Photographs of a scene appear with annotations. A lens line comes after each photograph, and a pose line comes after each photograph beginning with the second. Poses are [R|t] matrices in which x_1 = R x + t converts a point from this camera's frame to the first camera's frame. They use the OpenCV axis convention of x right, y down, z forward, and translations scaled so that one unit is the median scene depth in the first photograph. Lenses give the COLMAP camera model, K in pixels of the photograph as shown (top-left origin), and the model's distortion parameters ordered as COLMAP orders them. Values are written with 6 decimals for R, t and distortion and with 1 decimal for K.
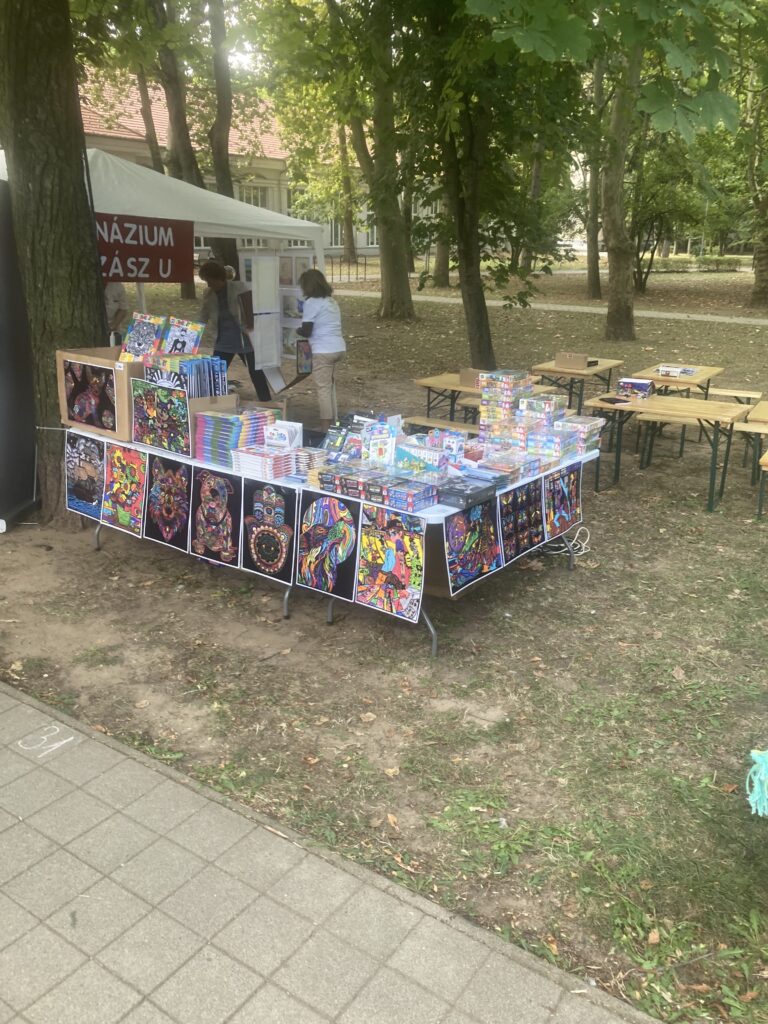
lens RADIAL K [[861.4, 0, 384.0], [0, 861.4, 512.0], [0, 0, 1]] dist [0.087824, -0.197708]
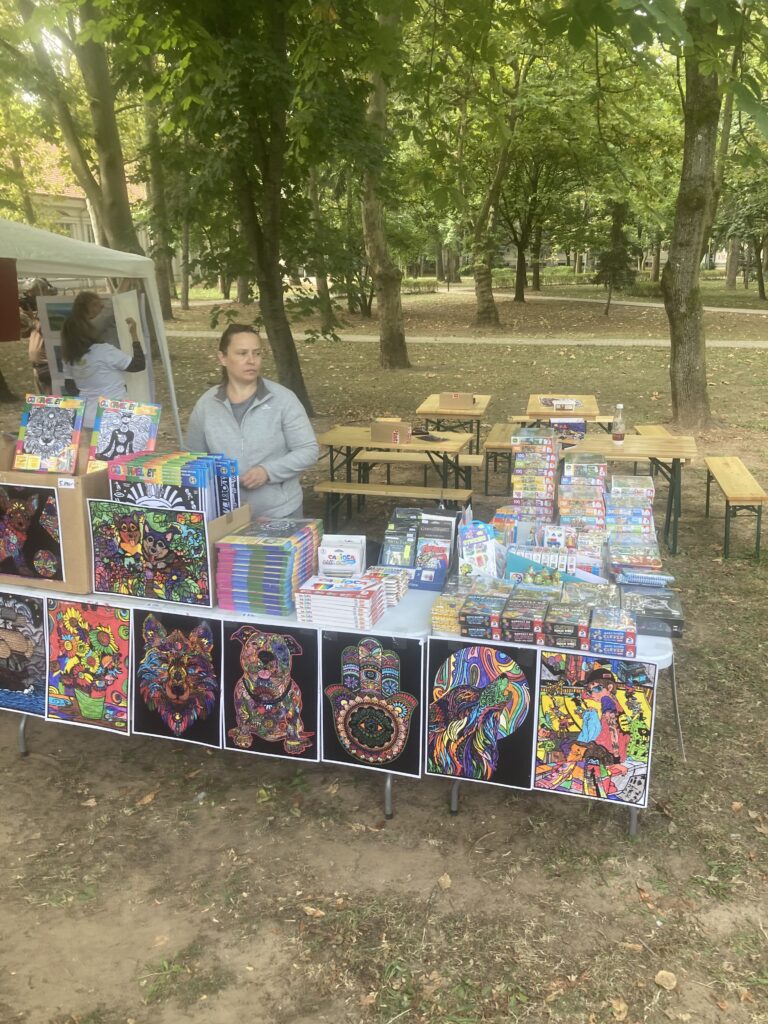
lens RADIAL K [[861.4, 0, 384.0], [0, 861.4, 512.0], [0, 0, 1]] dist [0.087824, -0.197708]
pose [[0.938050, -0.122466, 0.324137, -0.315269], [0.131866, 0.991242, -0.007106, -0.117649], [-0.320428, 0.049409, 0.945983, 0.325482]]
